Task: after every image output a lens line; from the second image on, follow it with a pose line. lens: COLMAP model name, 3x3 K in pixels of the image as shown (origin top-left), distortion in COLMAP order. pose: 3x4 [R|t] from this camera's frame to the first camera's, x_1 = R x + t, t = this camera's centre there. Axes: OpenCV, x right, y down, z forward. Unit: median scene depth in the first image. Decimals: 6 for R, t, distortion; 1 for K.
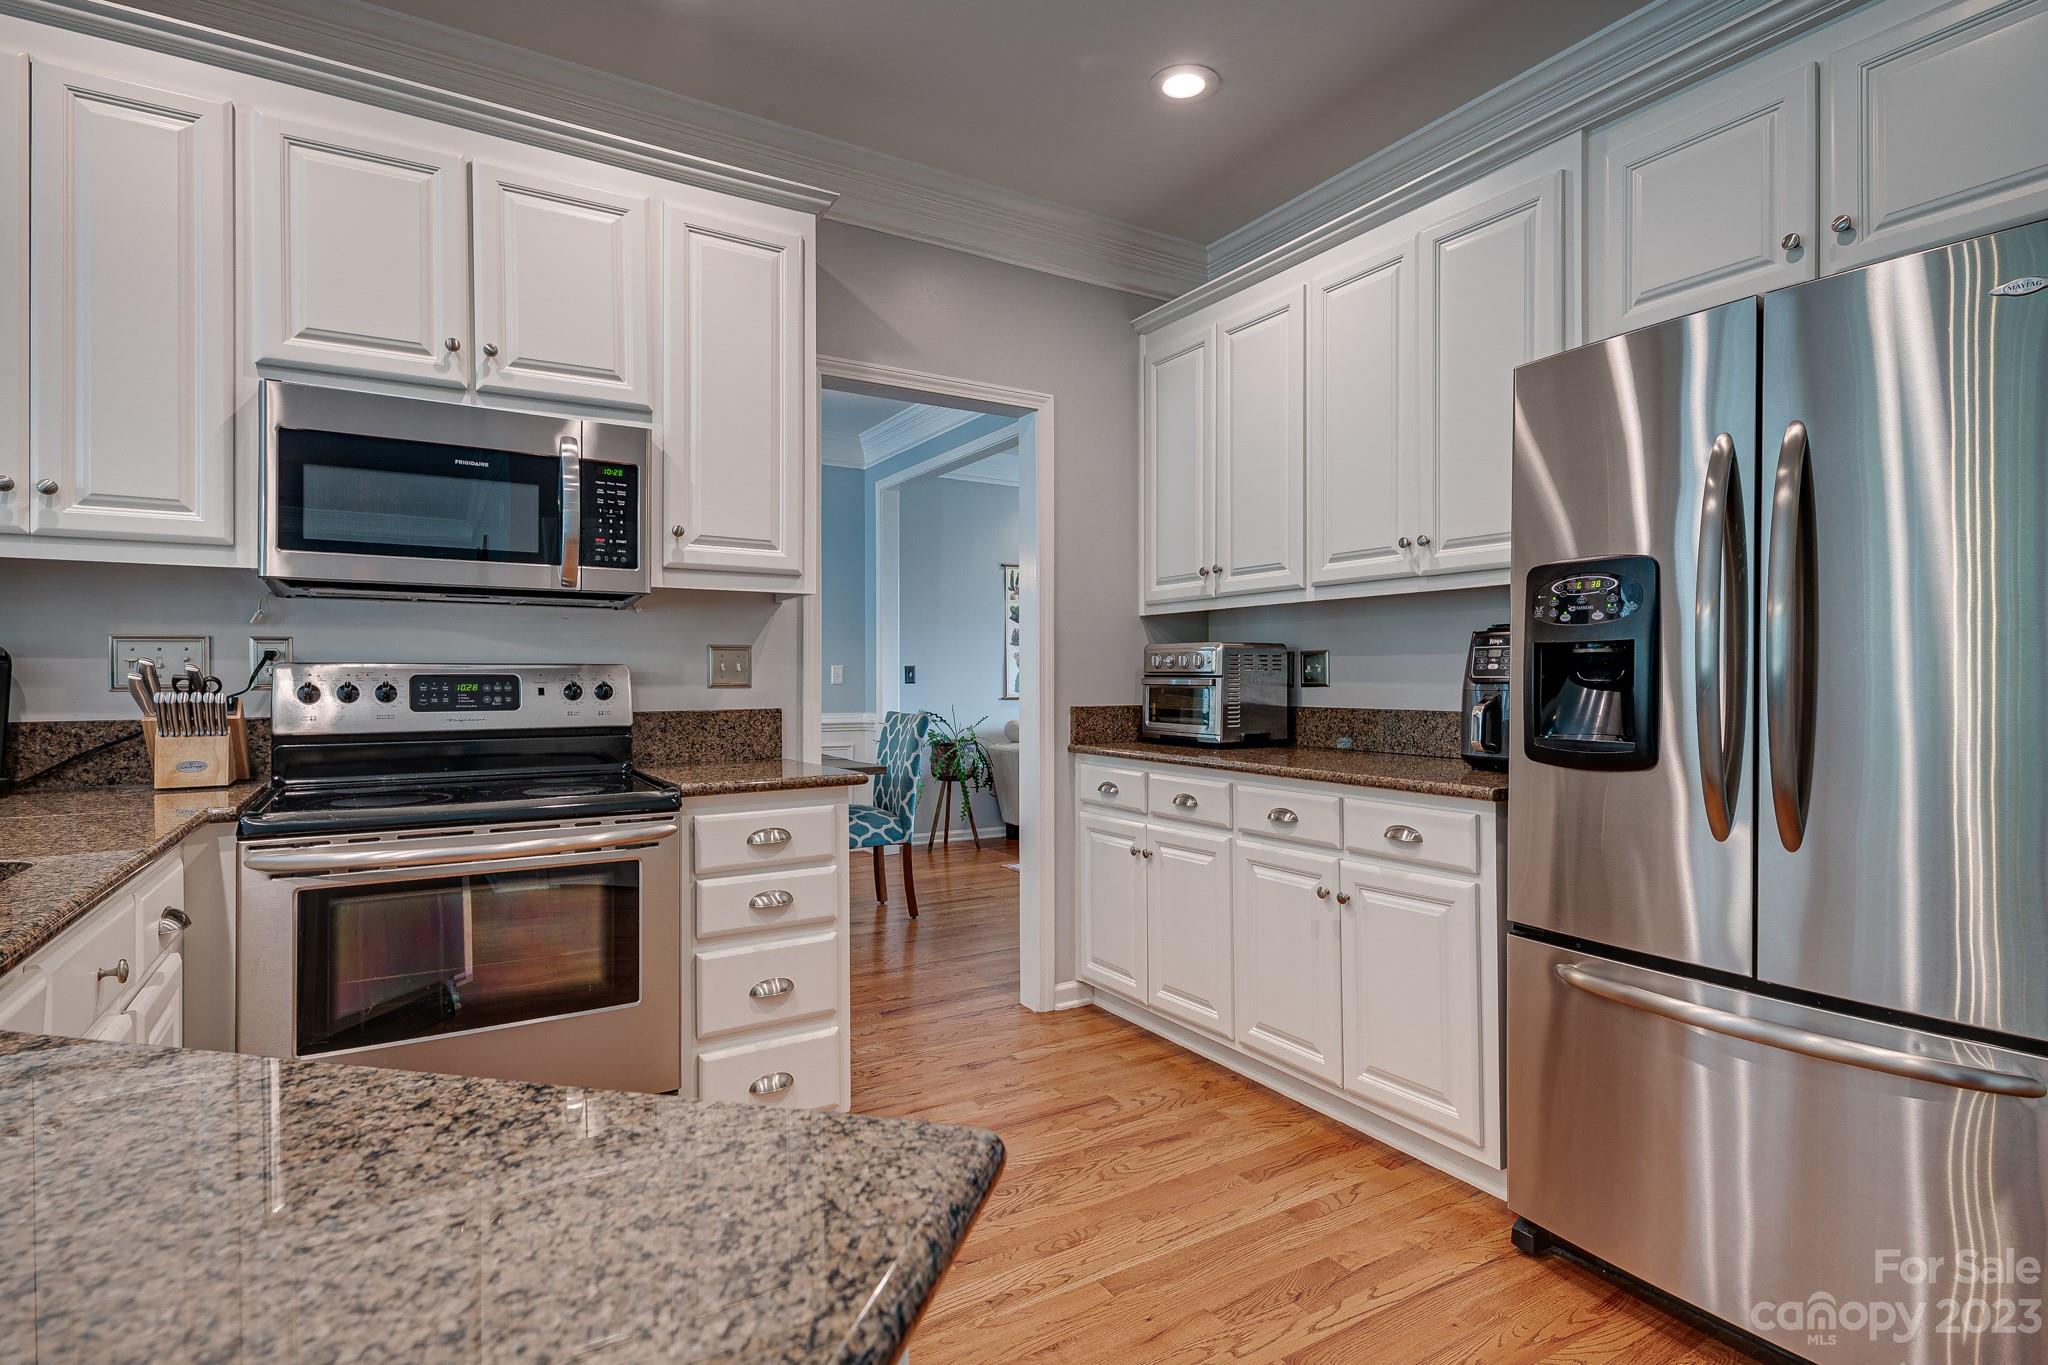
lens RADIAL K [[1025.5, 0, 1032.5], [0, 1025.5, 680.6], [0, 0, 1]] dist [0.020004, -0.010212]
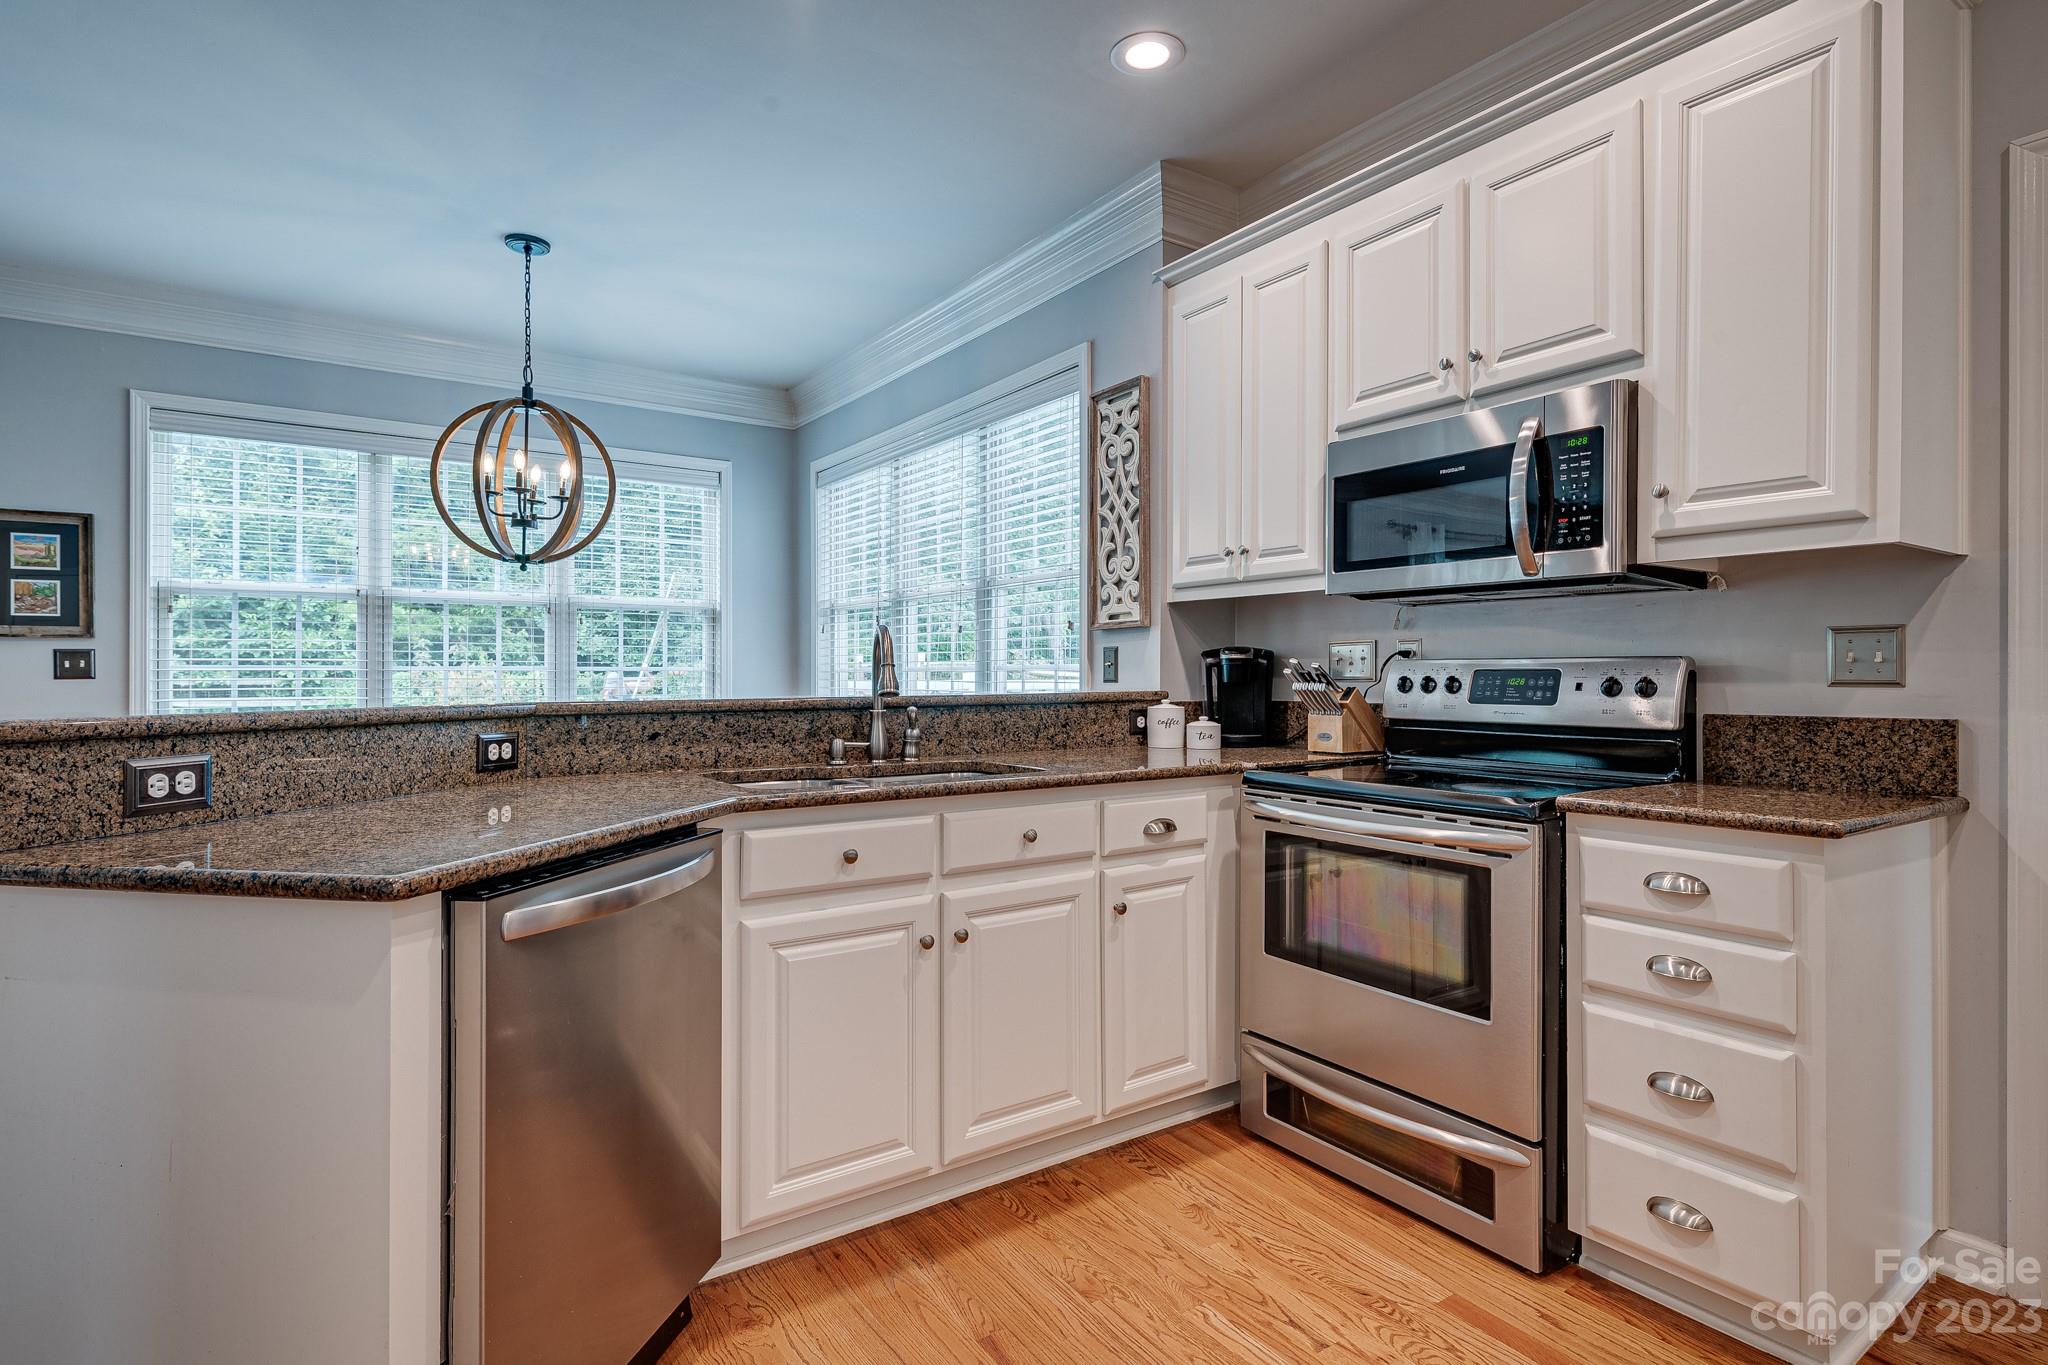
lens RADIAL K [[1025.5, 0, 1018.9], [0, 1025.5, 675.5], [0, 0, 1]] dist [0.020004, -0.010212]
pose [[0.044390, 0.003556, -0.999008, 0.467426], [-0.003170, 0.999989, 0.003419, -0.001298], [0.999009, 0.003015, 0.044400, 0.478175]]
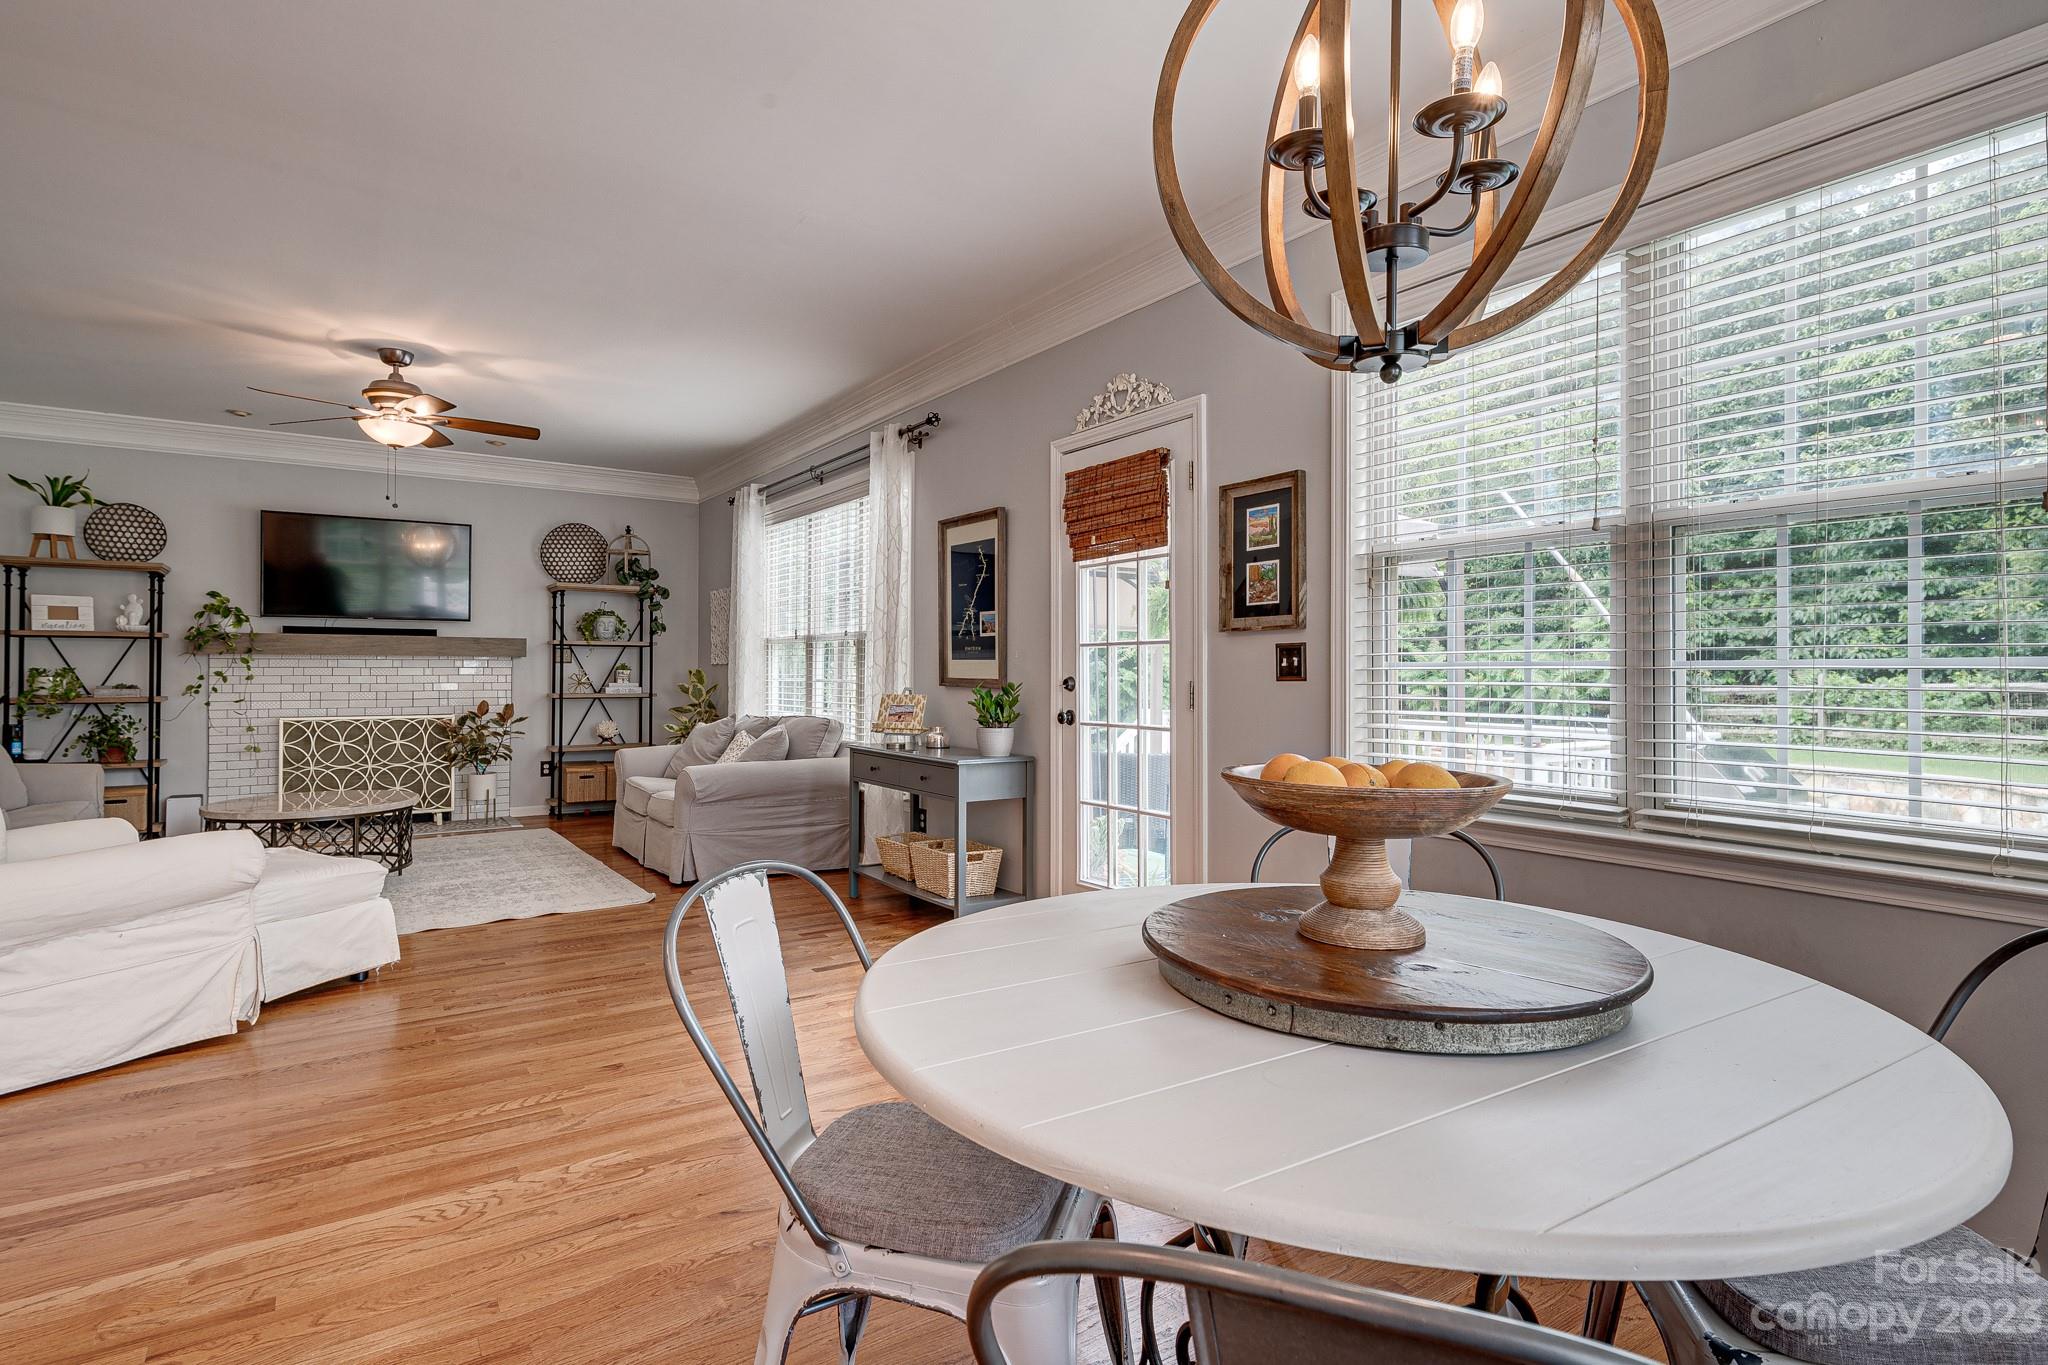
lens RADIAL K [[1025.5, 0, 1037.2], [0, 1025.5, 667.1], [0, 0, 1]] dist [0.020004, -0.010212]
pose [[-0.998726, -0.000290, -0.050451, -0.936800], [-0.000170, 0.999997, -0.002391, 0.000926], [0.050452, -0.002380, -0.998724, 0.324500]]
